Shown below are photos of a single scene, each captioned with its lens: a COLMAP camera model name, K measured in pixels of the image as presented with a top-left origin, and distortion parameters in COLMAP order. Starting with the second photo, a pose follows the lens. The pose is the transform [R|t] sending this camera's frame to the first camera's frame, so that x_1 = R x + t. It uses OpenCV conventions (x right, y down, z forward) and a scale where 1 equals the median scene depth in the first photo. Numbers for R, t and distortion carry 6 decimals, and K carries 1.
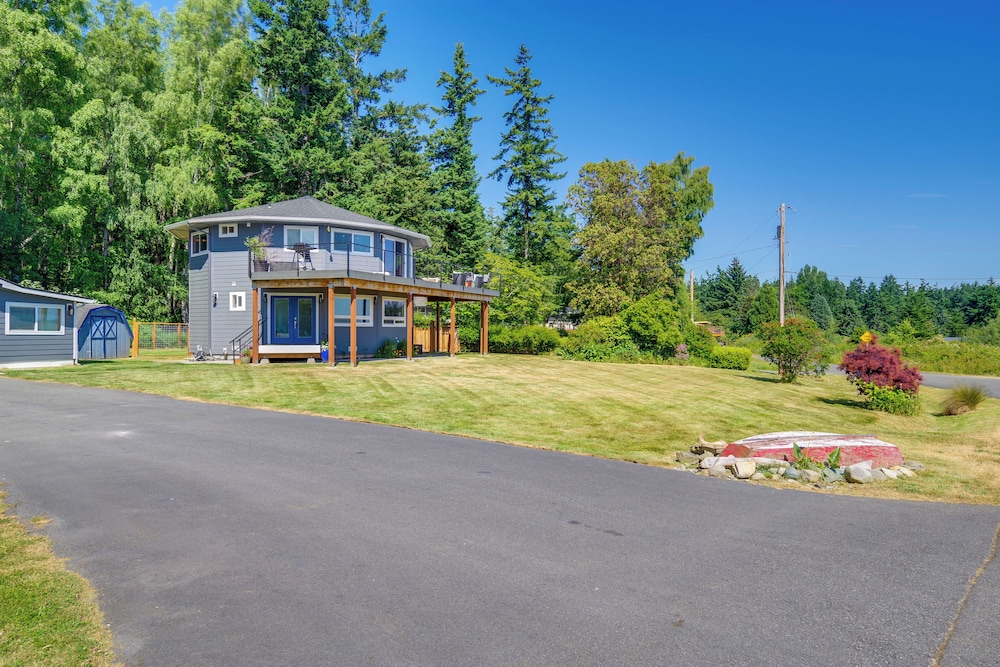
lens RADIAL K [[657.0, 0, 500.0], [0, 657.0, 333.5], [0, 0, 1]] dist [-0.005651, -0.002992]
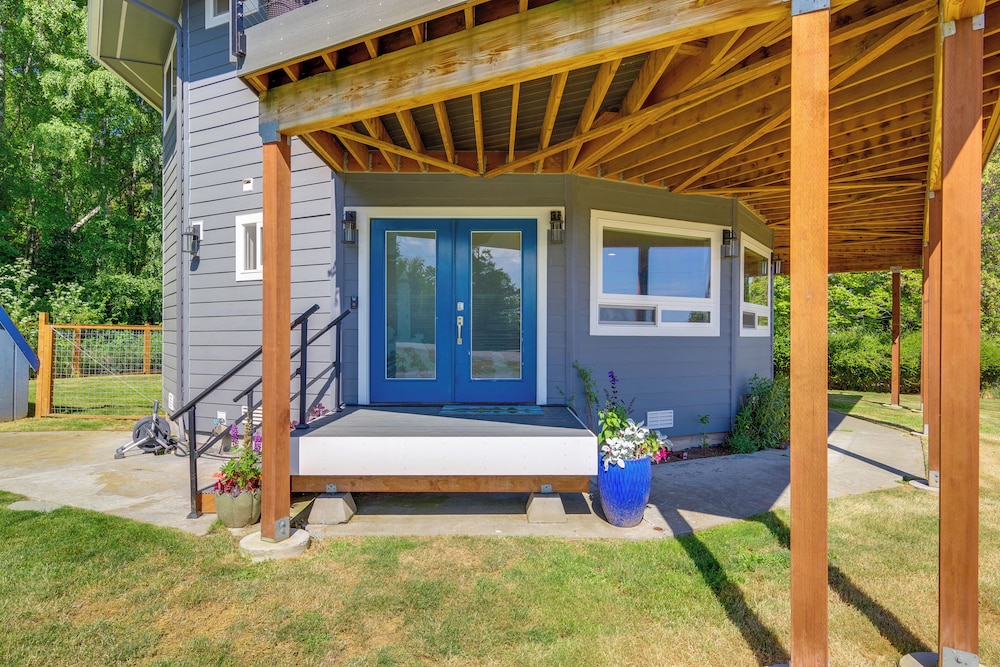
lens RADIAL K [[657.0, 0, 500.0], [0, 657.0, 333.5], [0, 0, 1]] dist [-0.005651, -0.002992]
pose [[0.982402, 0.002660, -0.186758, -0.128119], [-0.003542, 0.999984, -0.004387, -0.005836], [0.186743, 0.004971, 0.982396, 0.386382]]
